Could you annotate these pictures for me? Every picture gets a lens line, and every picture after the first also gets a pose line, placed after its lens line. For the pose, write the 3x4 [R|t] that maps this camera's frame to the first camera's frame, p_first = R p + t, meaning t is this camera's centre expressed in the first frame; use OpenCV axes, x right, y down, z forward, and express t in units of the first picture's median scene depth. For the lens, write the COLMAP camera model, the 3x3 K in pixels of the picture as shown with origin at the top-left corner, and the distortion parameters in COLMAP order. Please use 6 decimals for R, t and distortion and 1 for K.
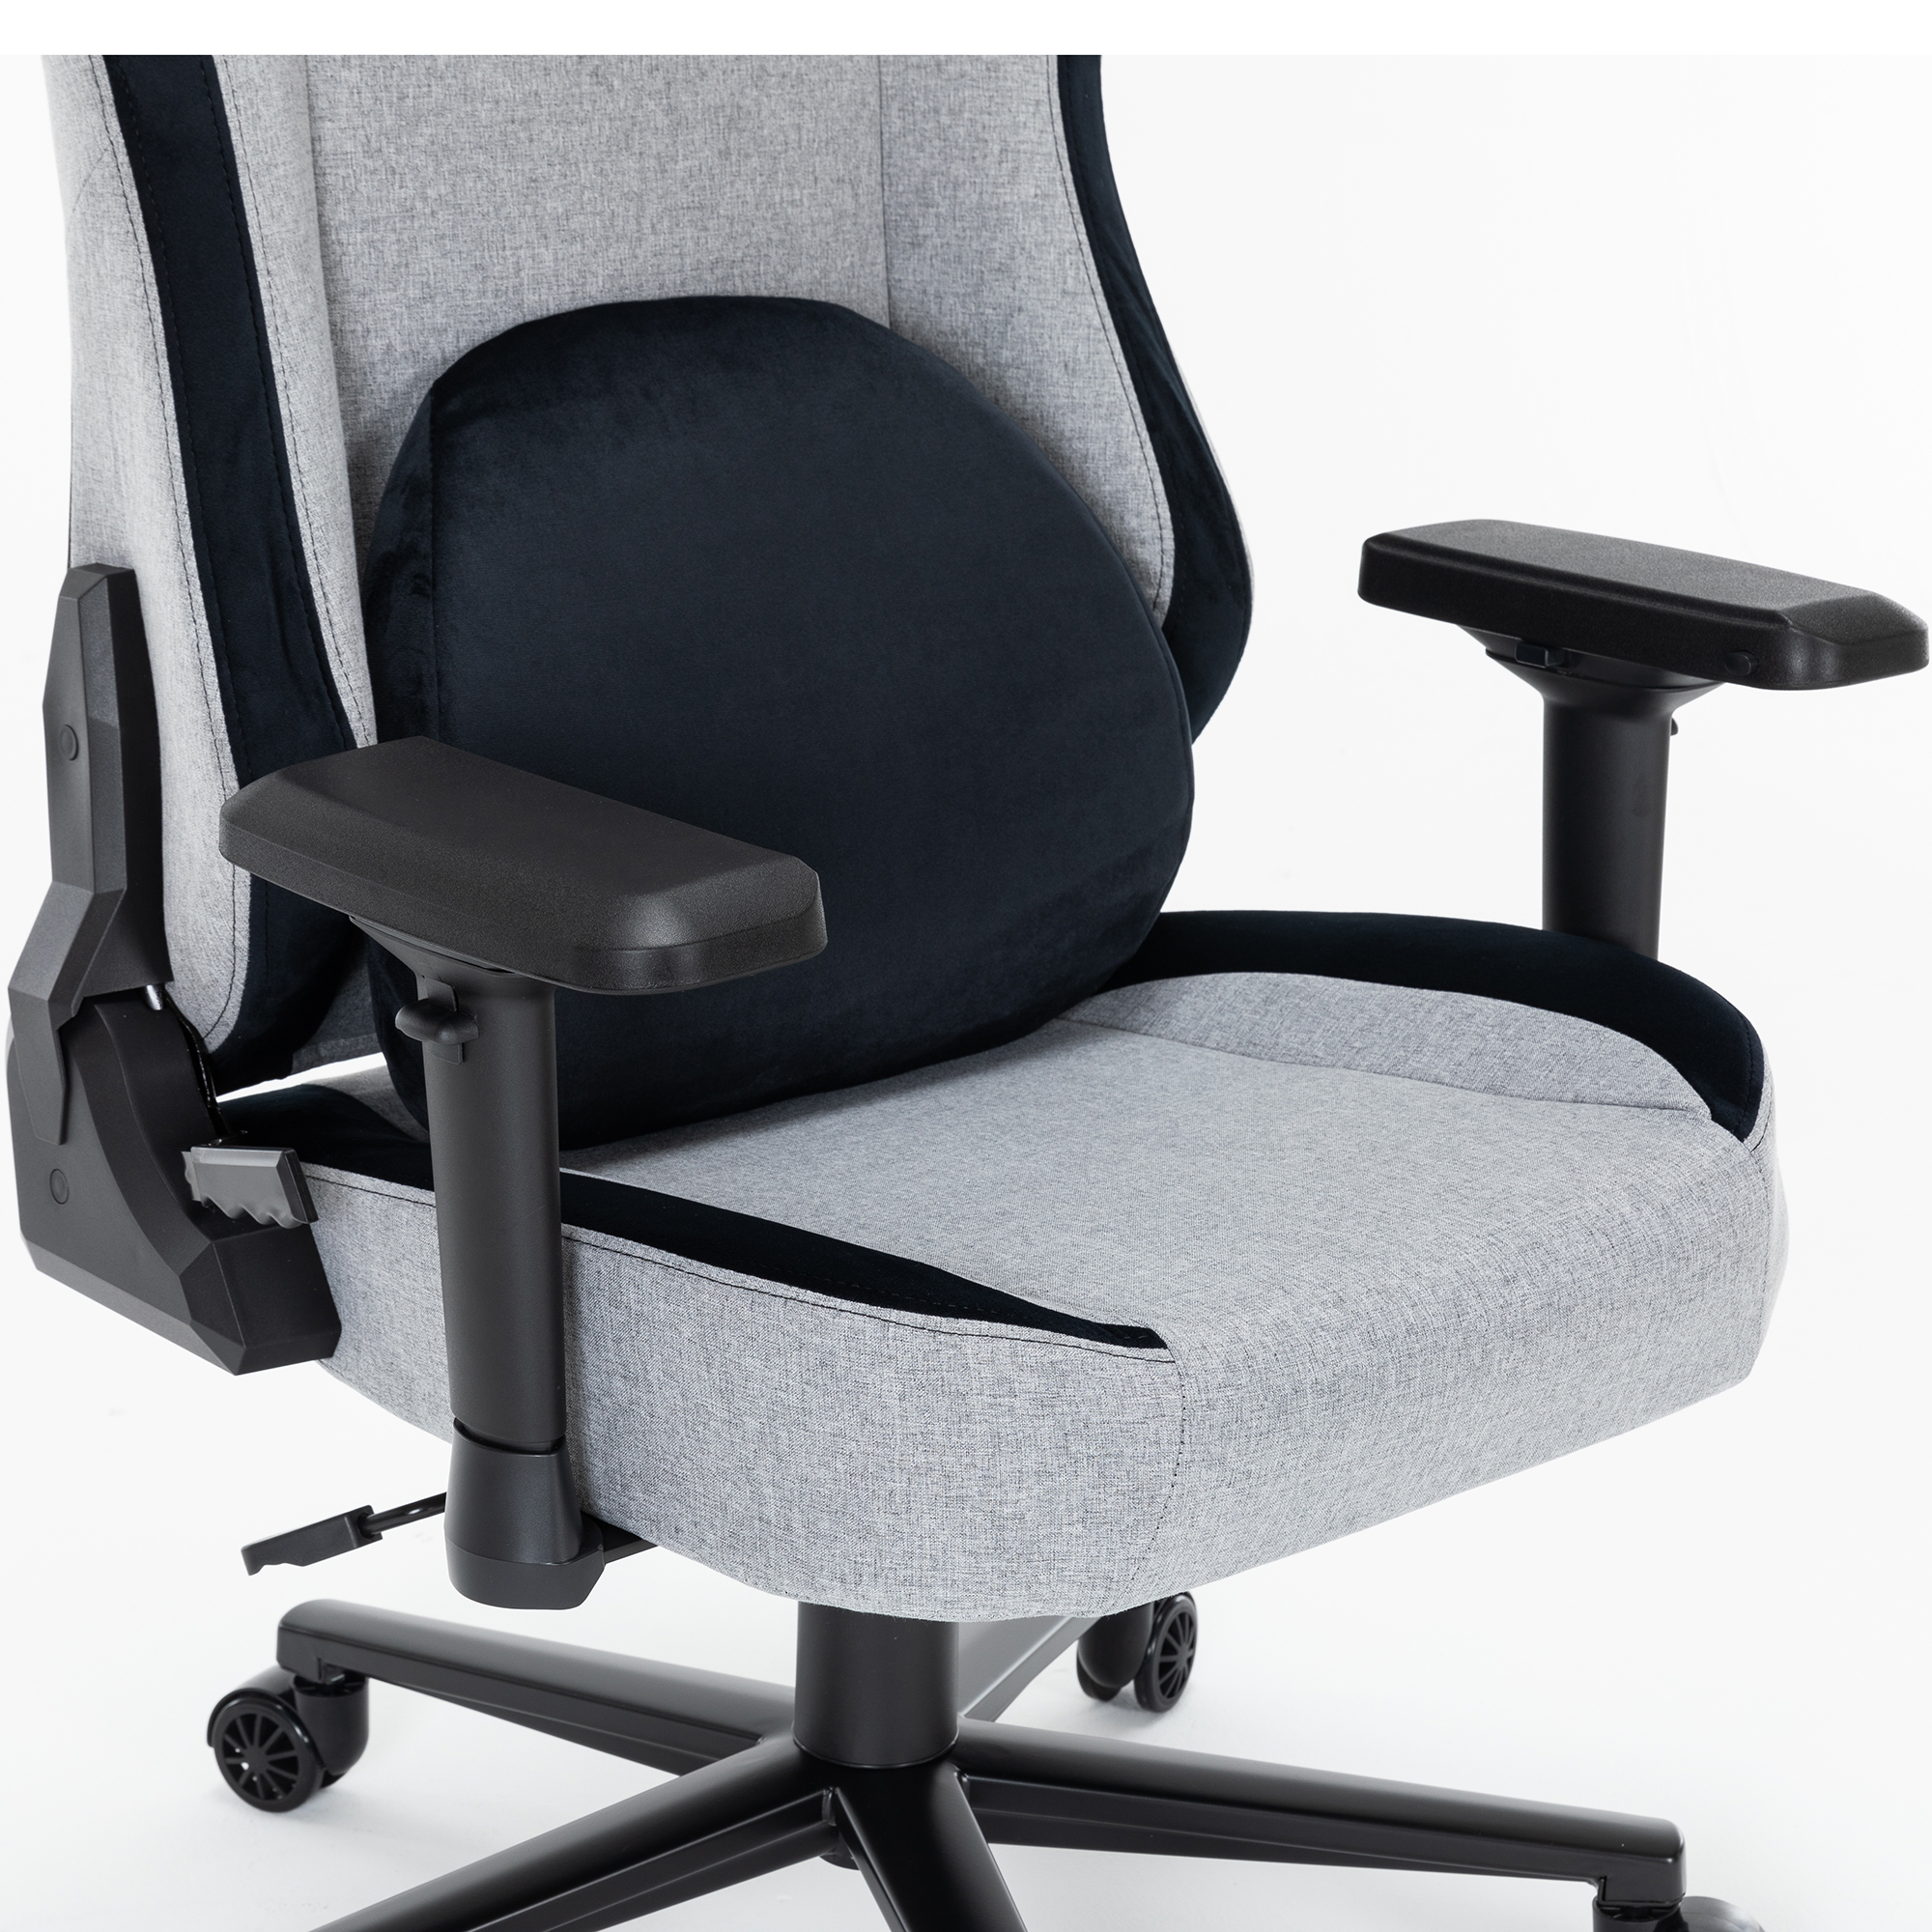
lens RADIAL K [[5224.5, 0, 966.0], [0, 5224.5, 966.0], [0, 0, 1]] dist [0.025298, -0.071000]
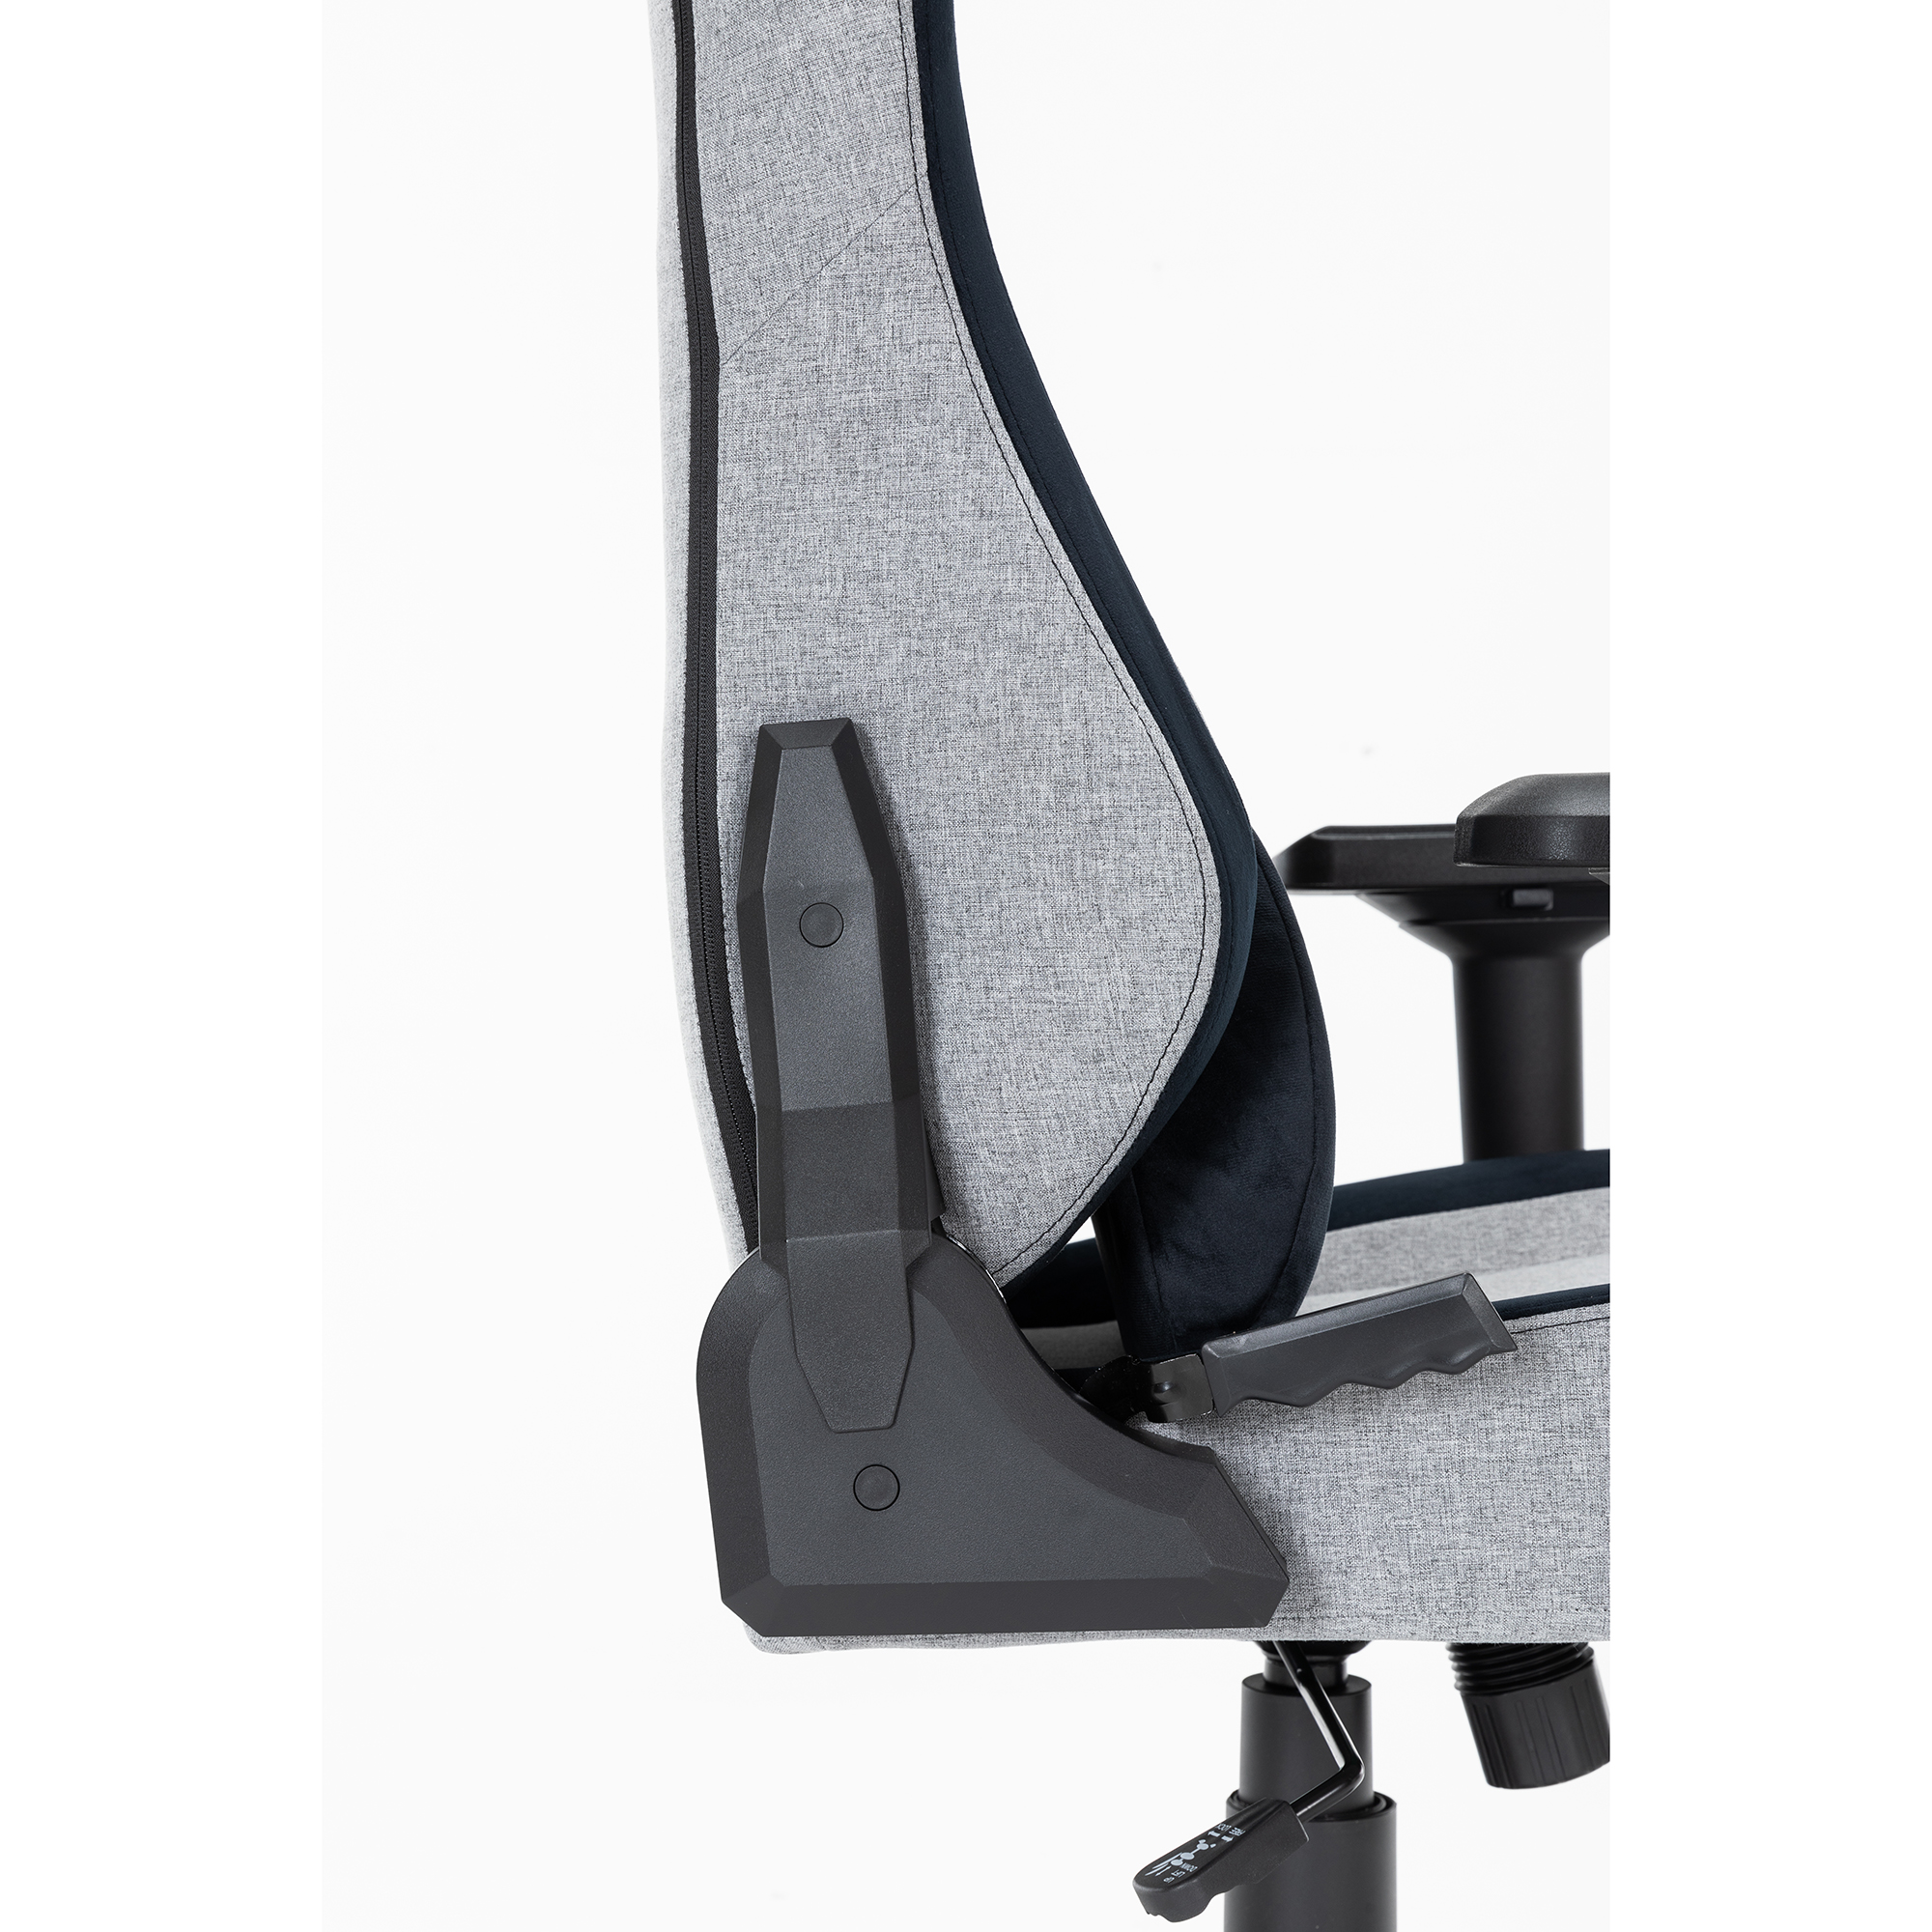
lens RADIAL K [[3464.2, 0, 962.5], [0, 3464.2, 1006.1], [0, 0, 1]] dist [-0.008848, -0.196567]
pose [[0.638935, -0.012722, 0.769156, -0.553649], [0.236684, 0.954612, -0.180823, 0.069082], [-0.731945, 0.297581, 0.612946, 0.643607]]
